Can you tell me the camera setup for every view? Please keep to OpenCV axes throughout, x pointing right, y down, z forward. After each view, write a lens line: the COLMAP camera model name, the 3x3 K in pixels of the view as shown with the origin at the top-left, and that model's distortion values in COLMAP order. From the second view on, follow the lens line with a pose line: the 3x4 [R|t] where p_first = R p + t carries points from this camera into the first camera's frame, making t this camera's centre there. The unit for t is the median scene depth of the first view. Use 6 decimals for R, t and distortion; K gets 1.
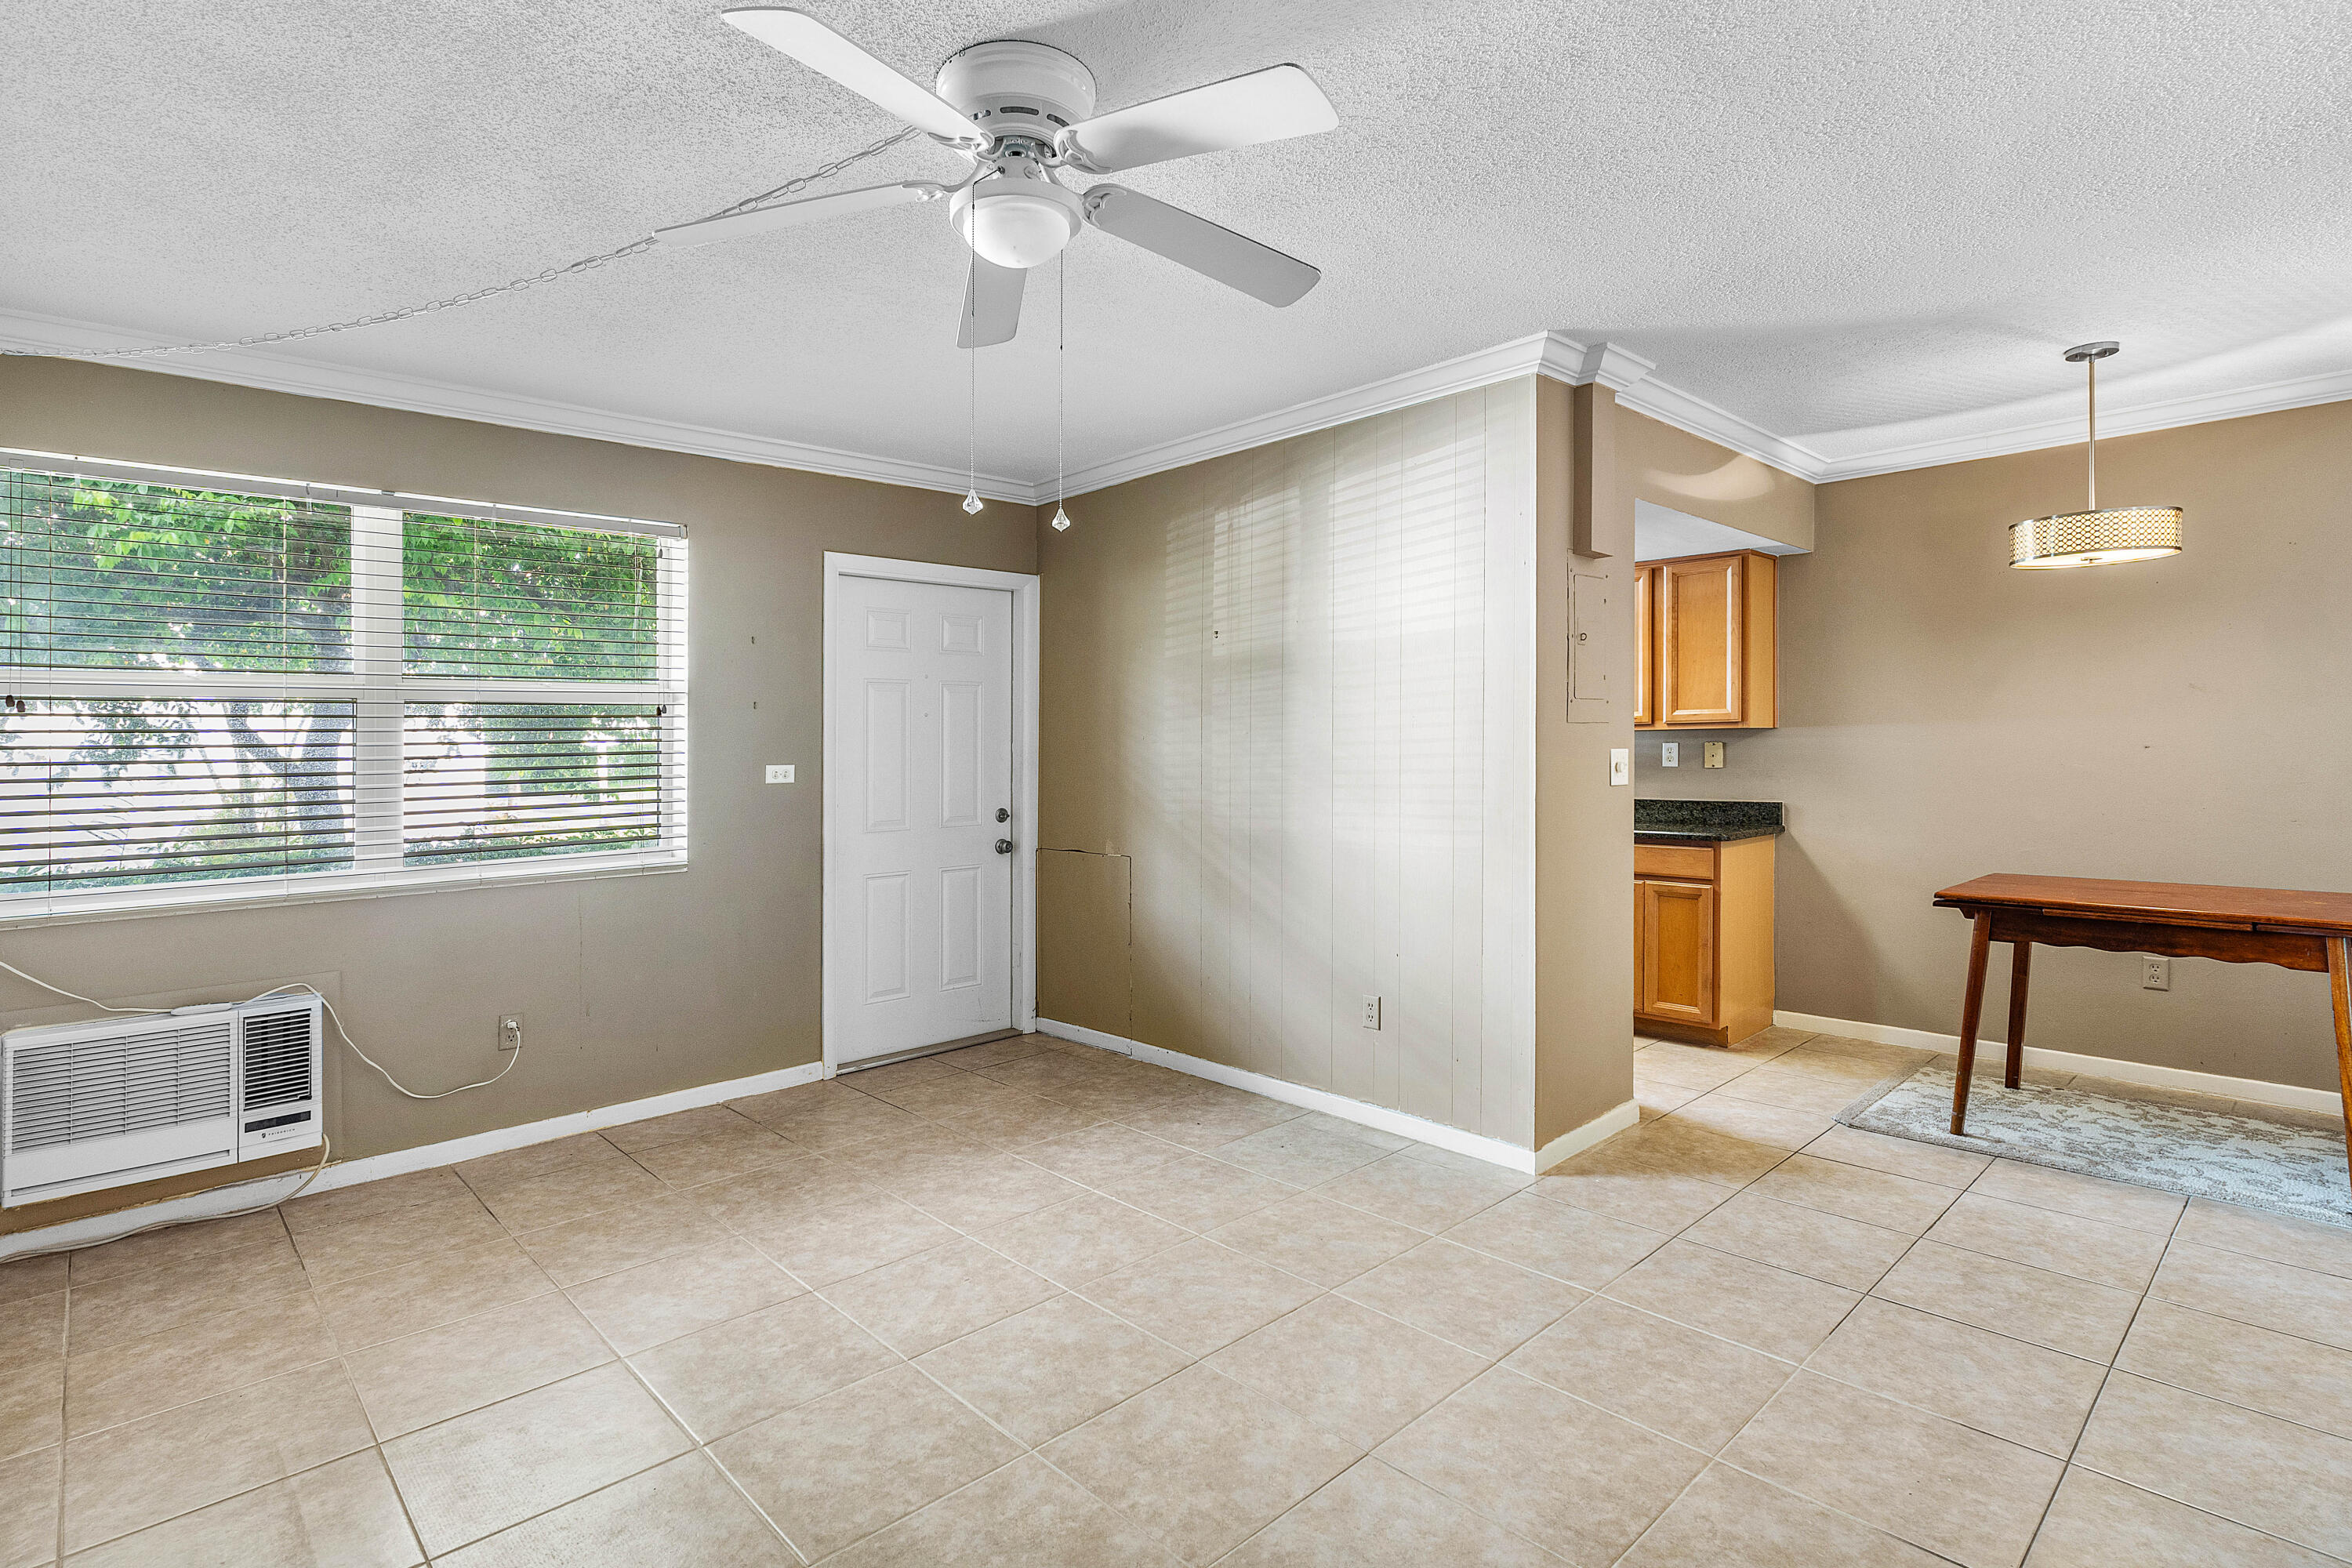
lens RADIAL K [[1138.6, 0, 1170.8], [0, 1138.6, 759.9], [0, 0, 1]] dist [0.000840, -0.000450]
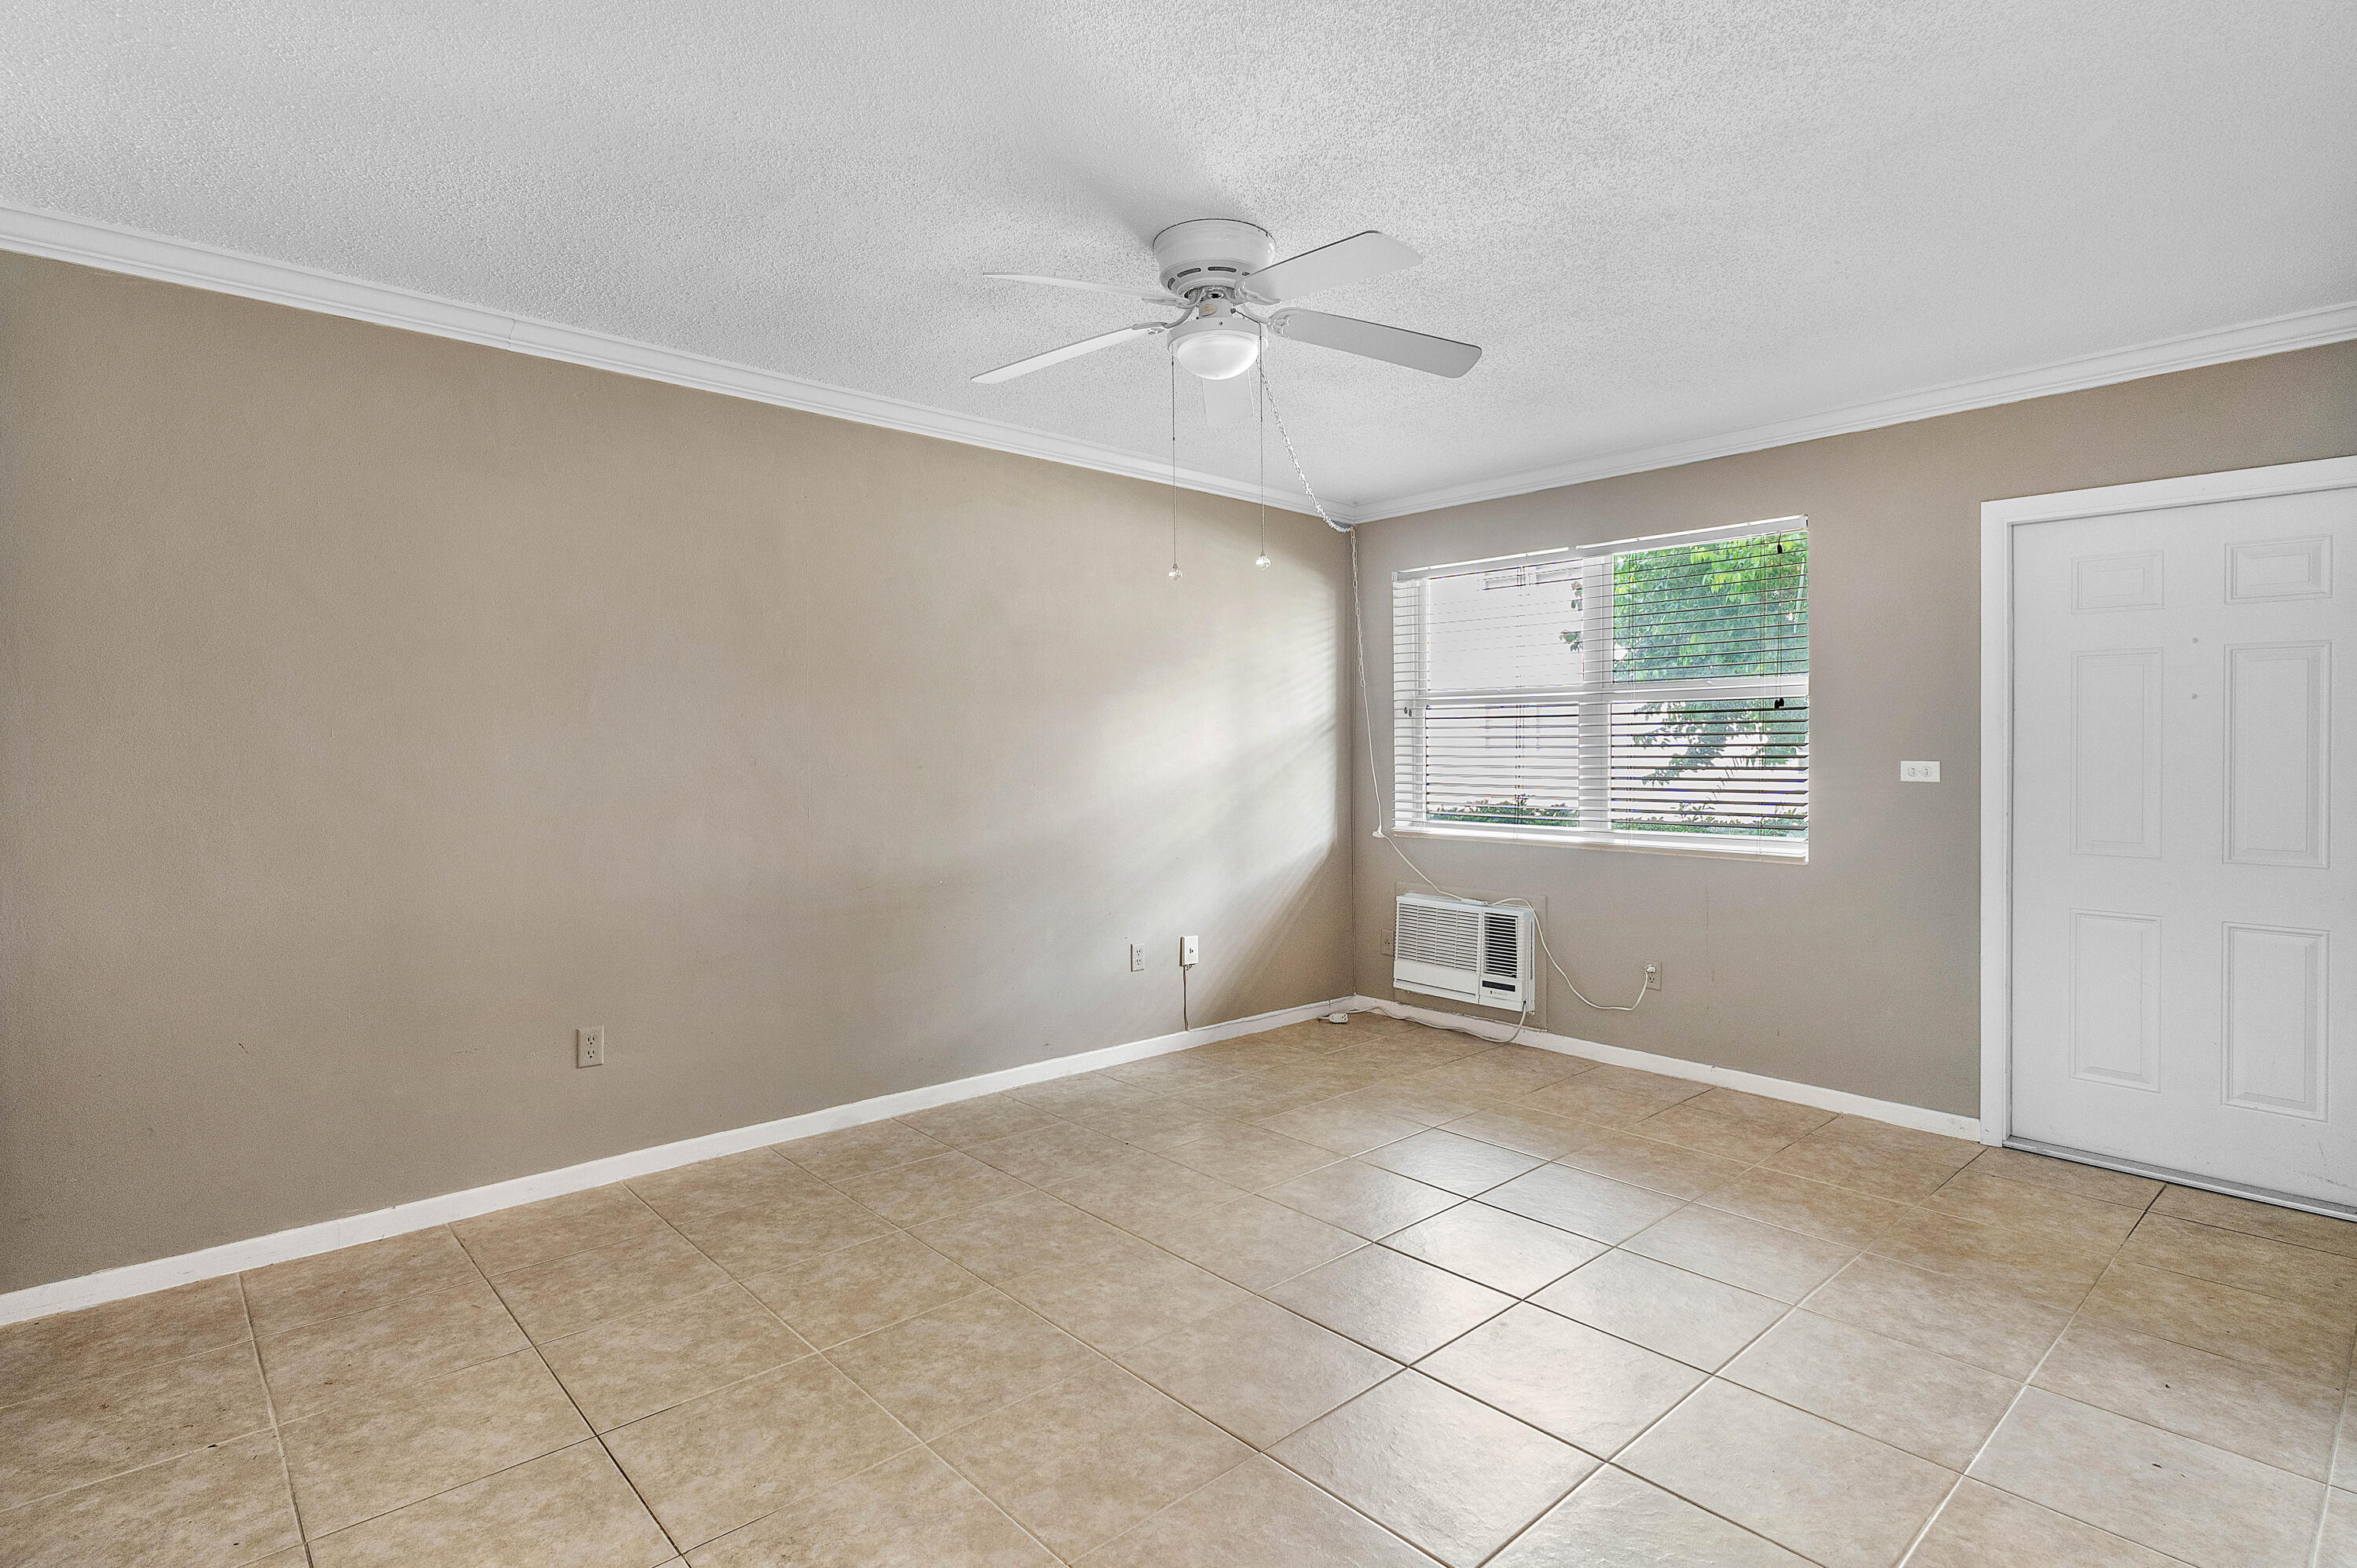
lens RADIAL K [[1184.8, 0, 1196.2], [0, 1184.8, 774.3], [0, 0, 1]] dist [0.001300, -0.000013]
pose [[-0.002462, 0.041589, -0.999132, 0.616503], [-0.013257, 0.999046, 0.041618, -0.017086], [0.999909, 0.013348, -0.001908, 0.482797]]
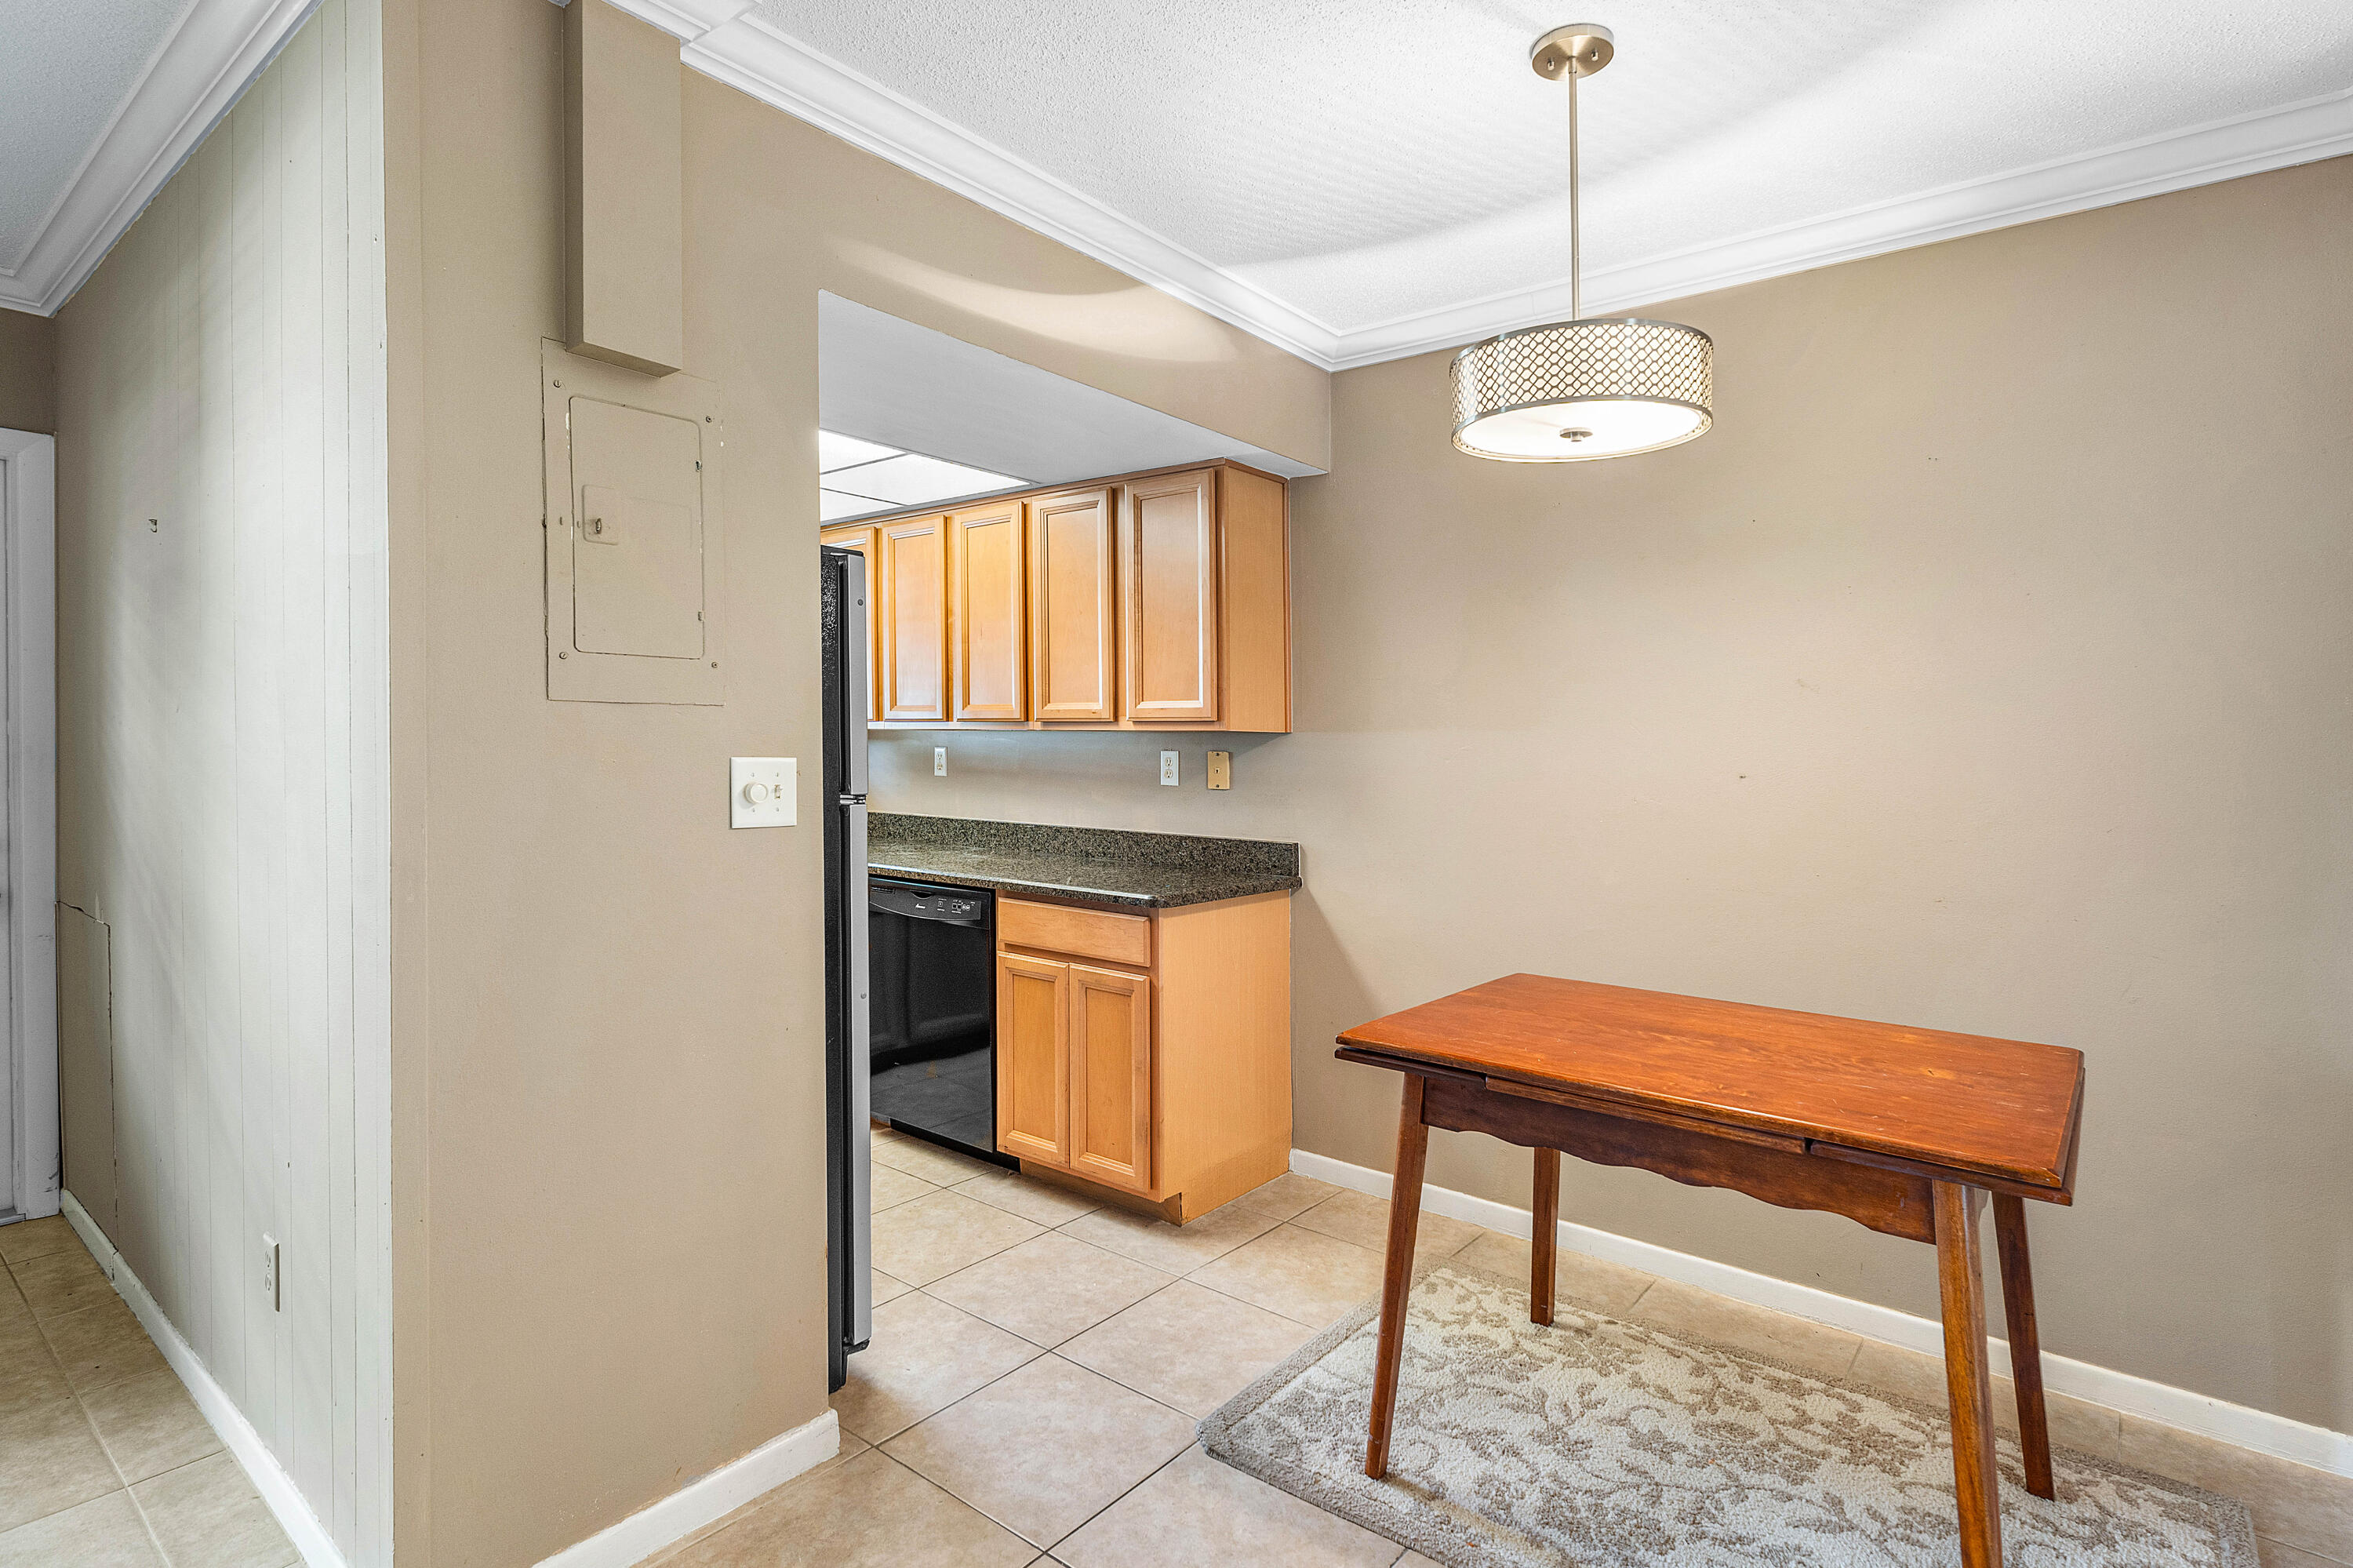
lens RADIAL K [[1163.7, 0, 1181.1], [0, 1163.7, 717.4], [0, 0, 1]] dist [0.000675, 0.000938]
pose [[0.989597, 0.031473, 0.140384, 0.471972], [-0.026472, 0.998952, -0.037351, -0.012505], [-0.141413, 0.033246, 0.989392, 0.413442]]
